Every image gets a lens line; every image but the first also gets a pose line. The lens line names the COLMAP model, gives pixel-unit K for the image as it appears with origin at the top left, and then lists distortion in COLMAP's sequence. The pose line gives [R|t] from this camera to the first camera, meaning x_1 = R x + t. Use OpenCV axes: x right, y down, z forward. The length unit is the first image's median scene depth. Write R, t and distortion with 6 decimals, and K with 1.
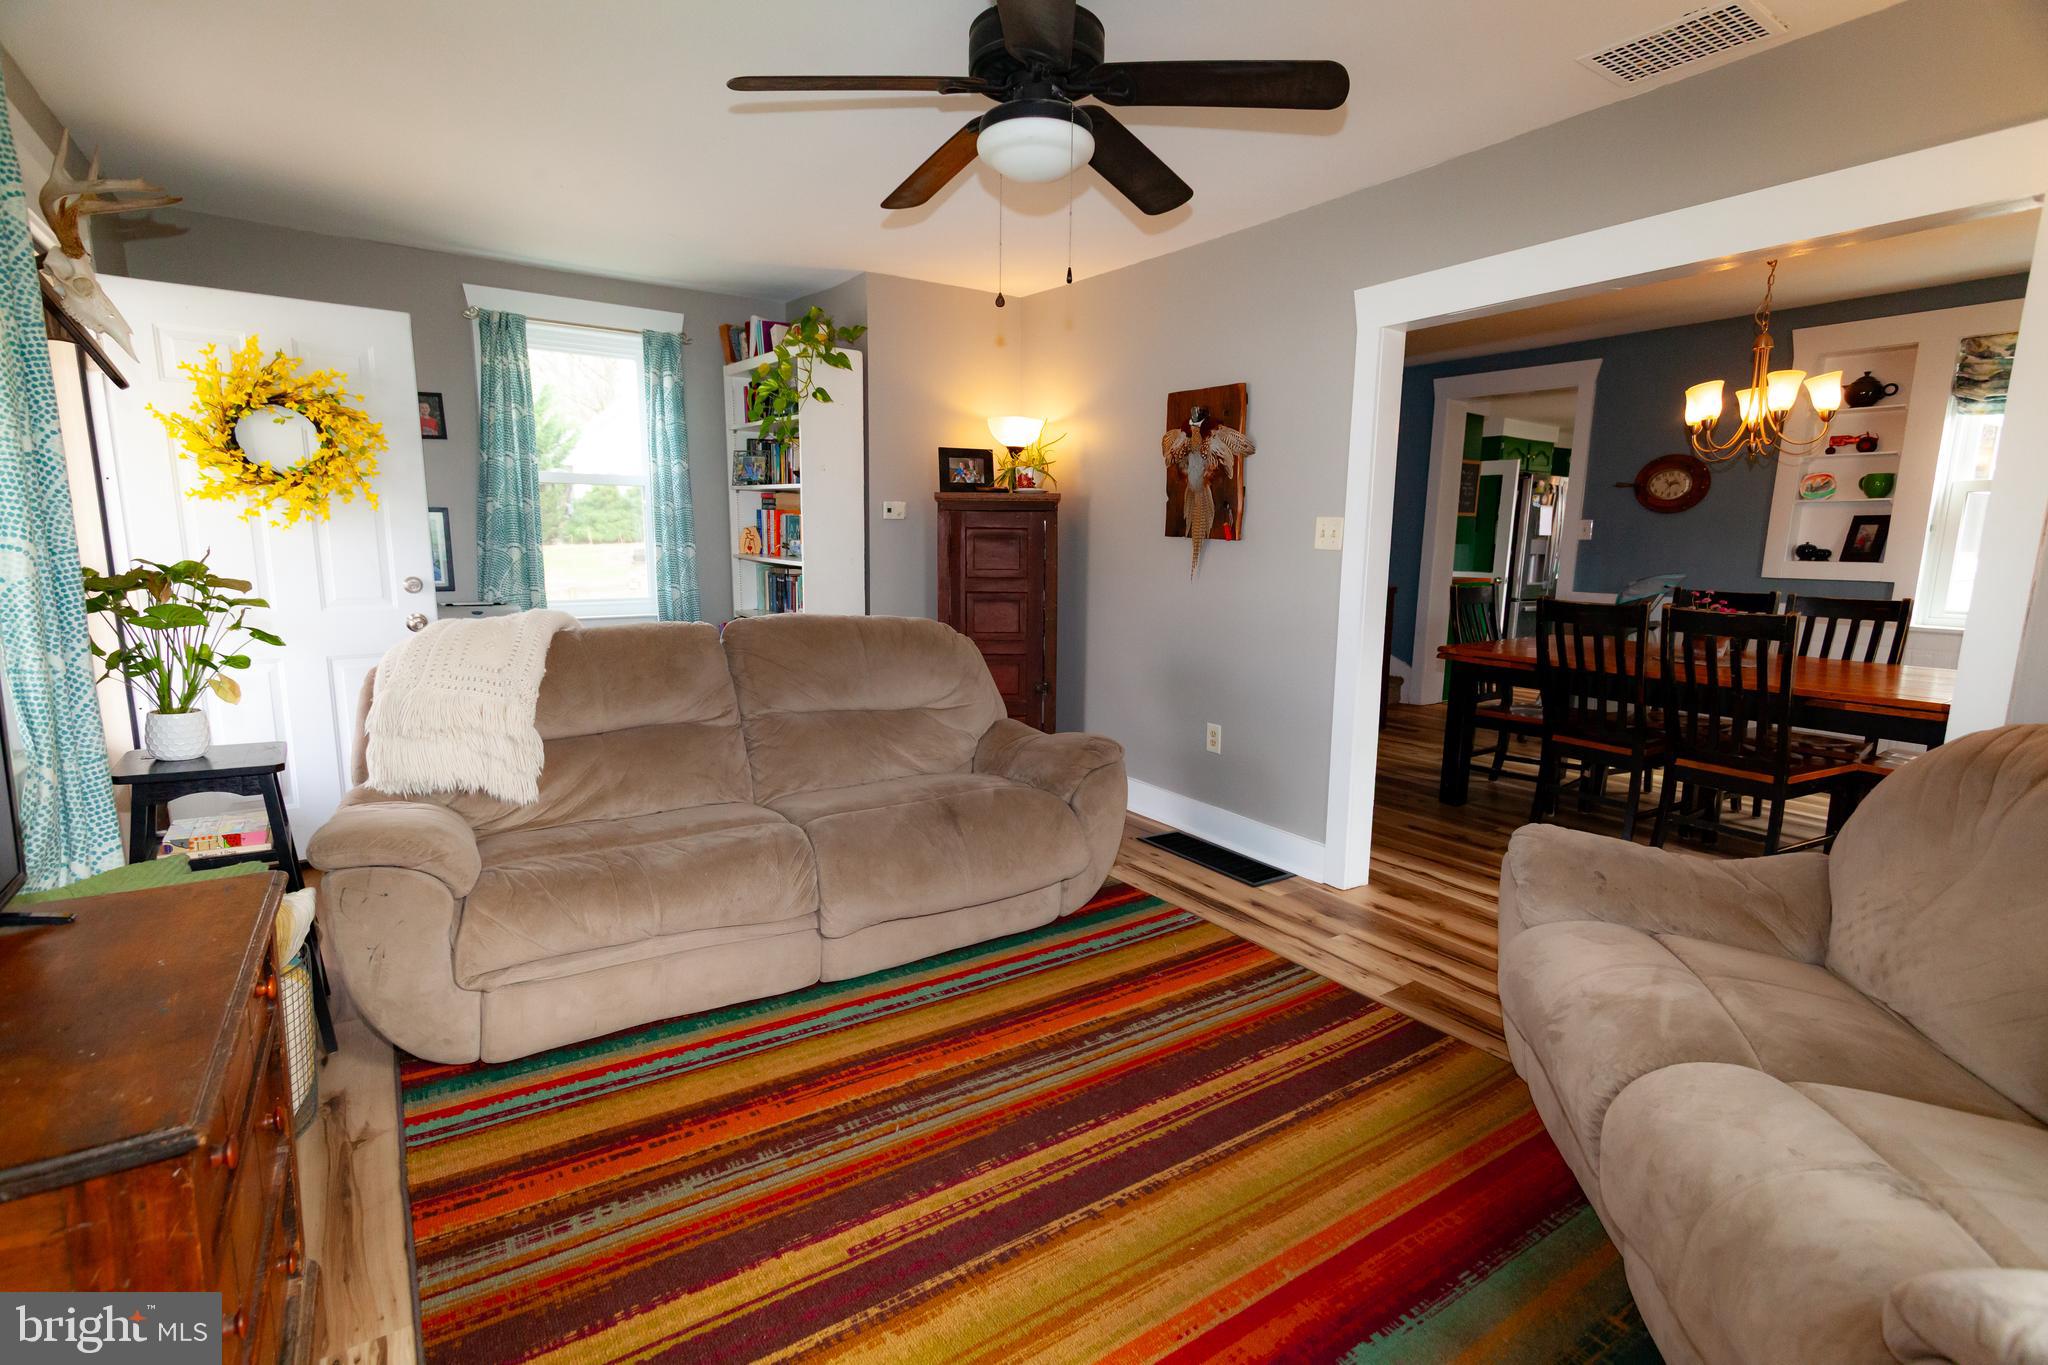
lens RADIAL K [[947.3, 0, 1016.7], [0, 947.3, 684.5], [0, 0, 1]] dist [0.017375, -0.007138]
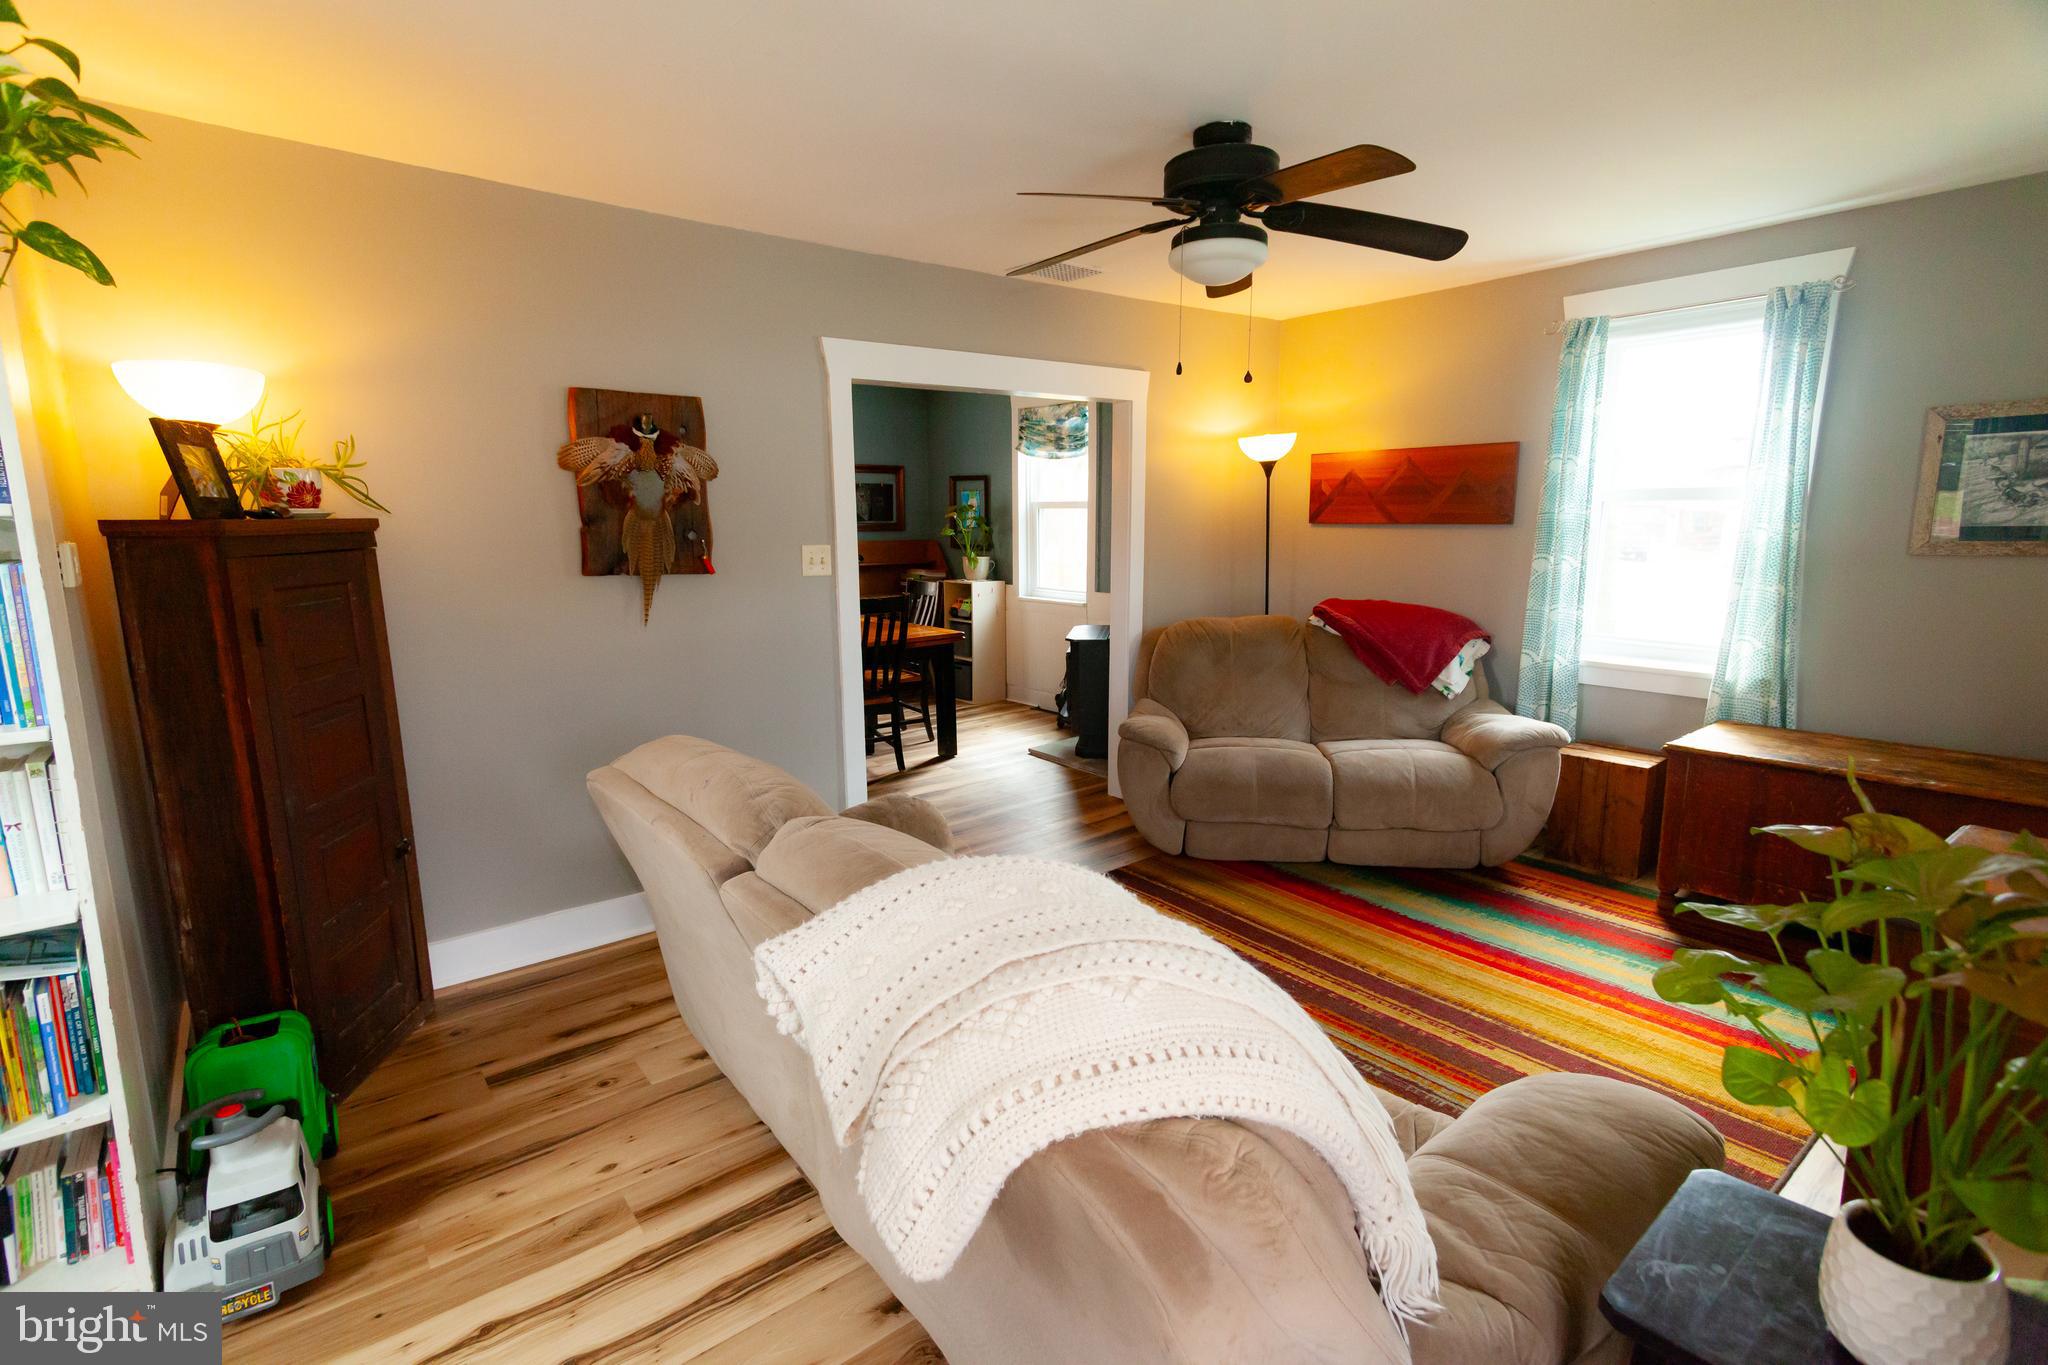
lens RADIAL K [[947.3, 0, 1016.7], [0, 947.3, 684.5], [0, 0, 1]] dist [0.017375, -0.007138]
pose [[-0.078914, -0.188172, 0.978961, -0.659480], [0.168741, 0.965331, 0.199155, -0.175500], [-0.982496, 0.180906, -0.044426, 0.753213]]
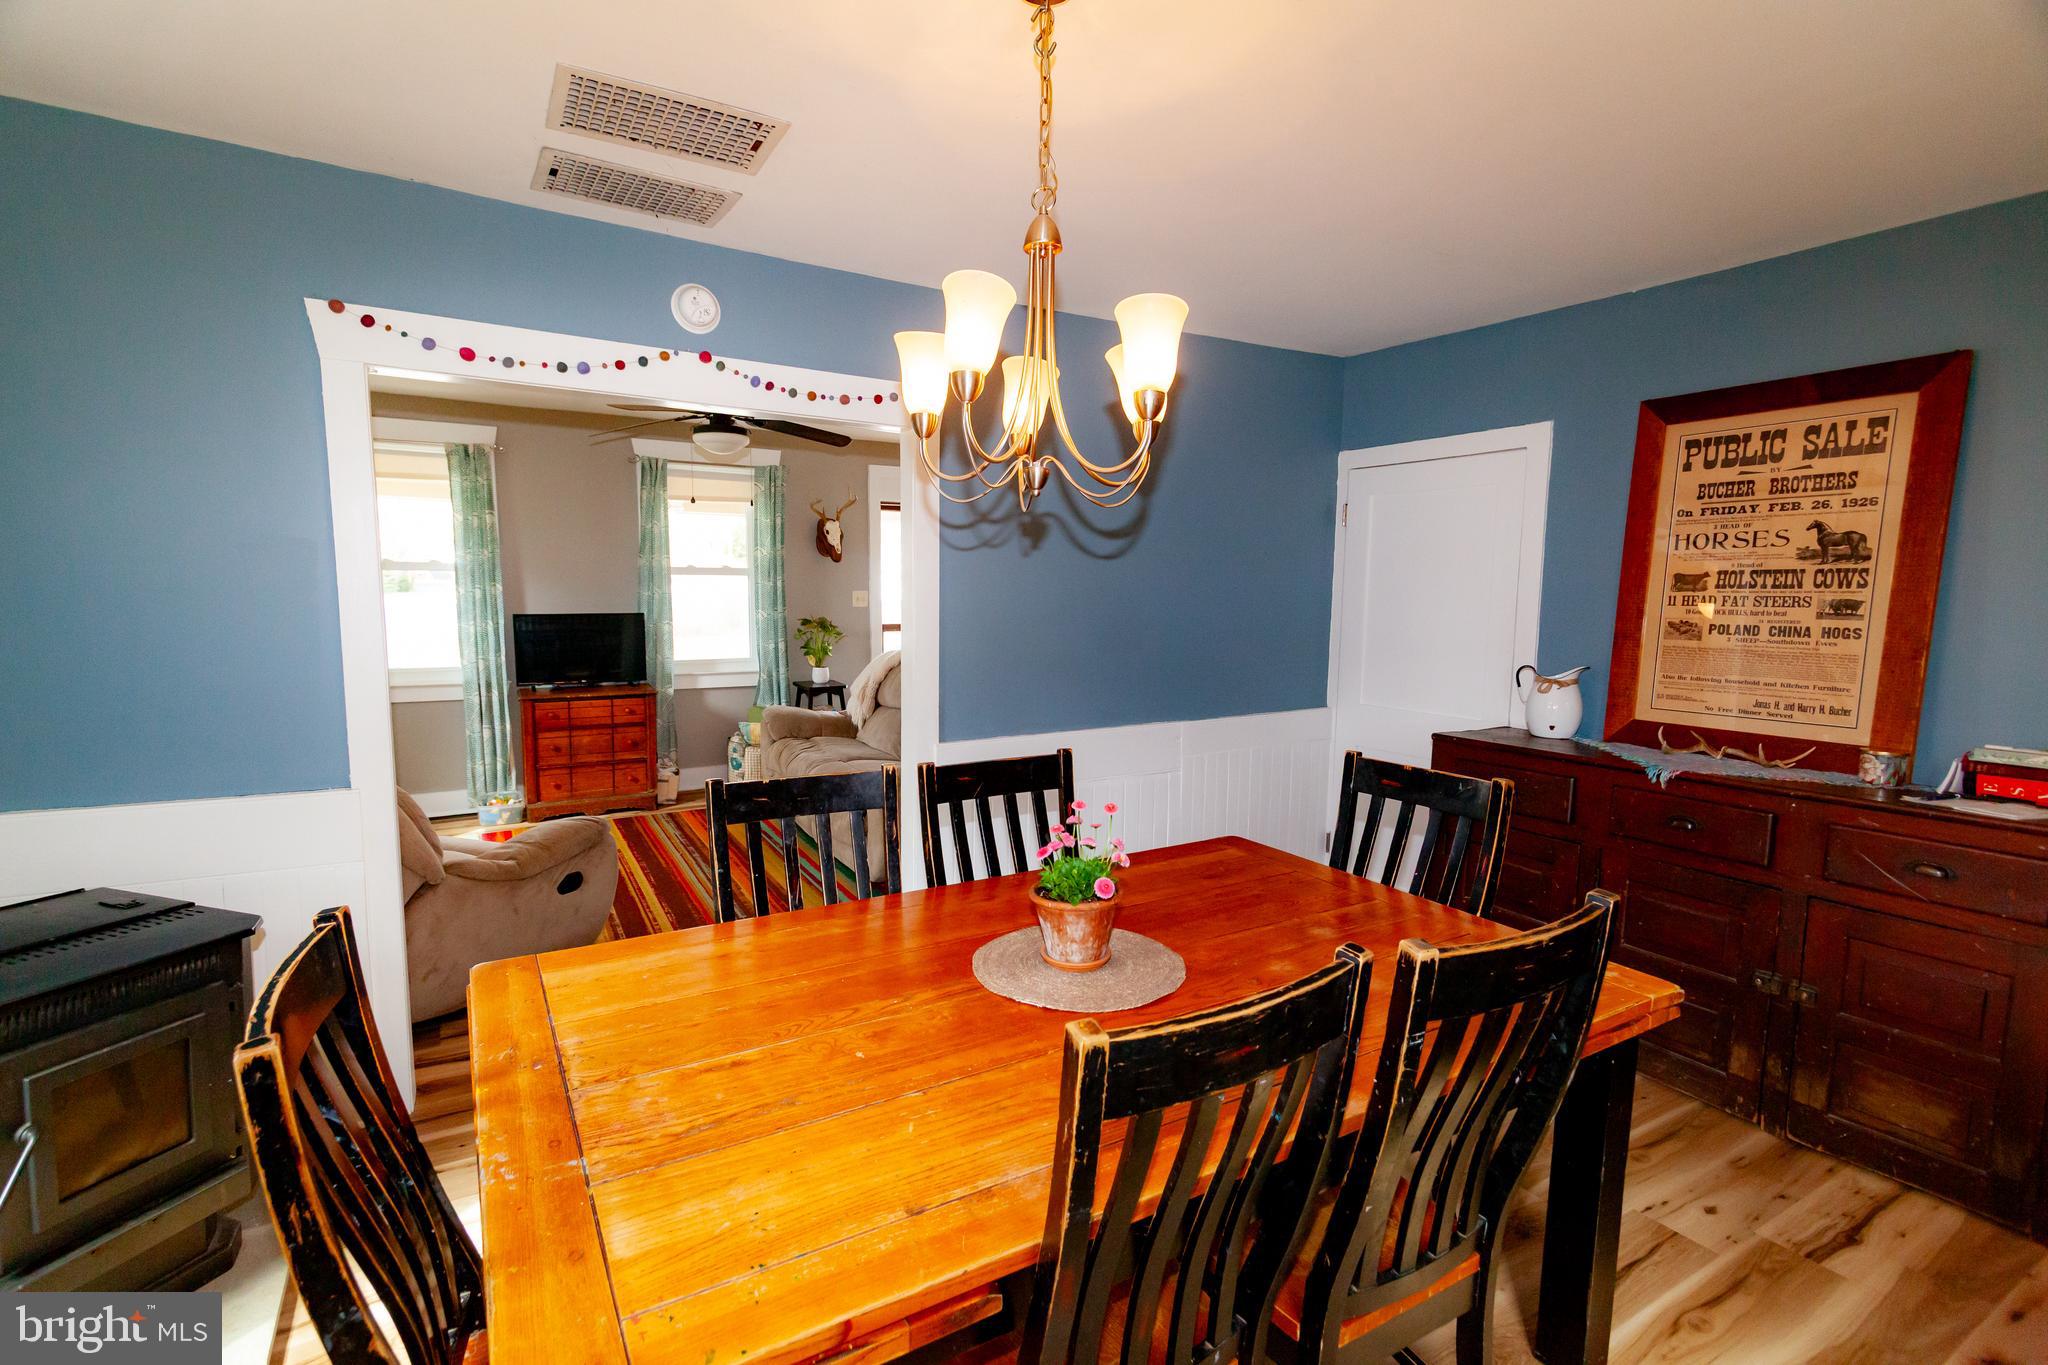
lens RADIAL K [[947.3, 0, 1016.7], [0, 947.3, 684.5], [0, 0, 1]] dist [0.017375, -0.007138]
pose [[-0.060113, 0.096170, -0.993548, 1.170364], [-0.172792, 0.979319, 0.105248, -0.193102], [0.983122, 0.178004, -0.042252, 0.994953]]
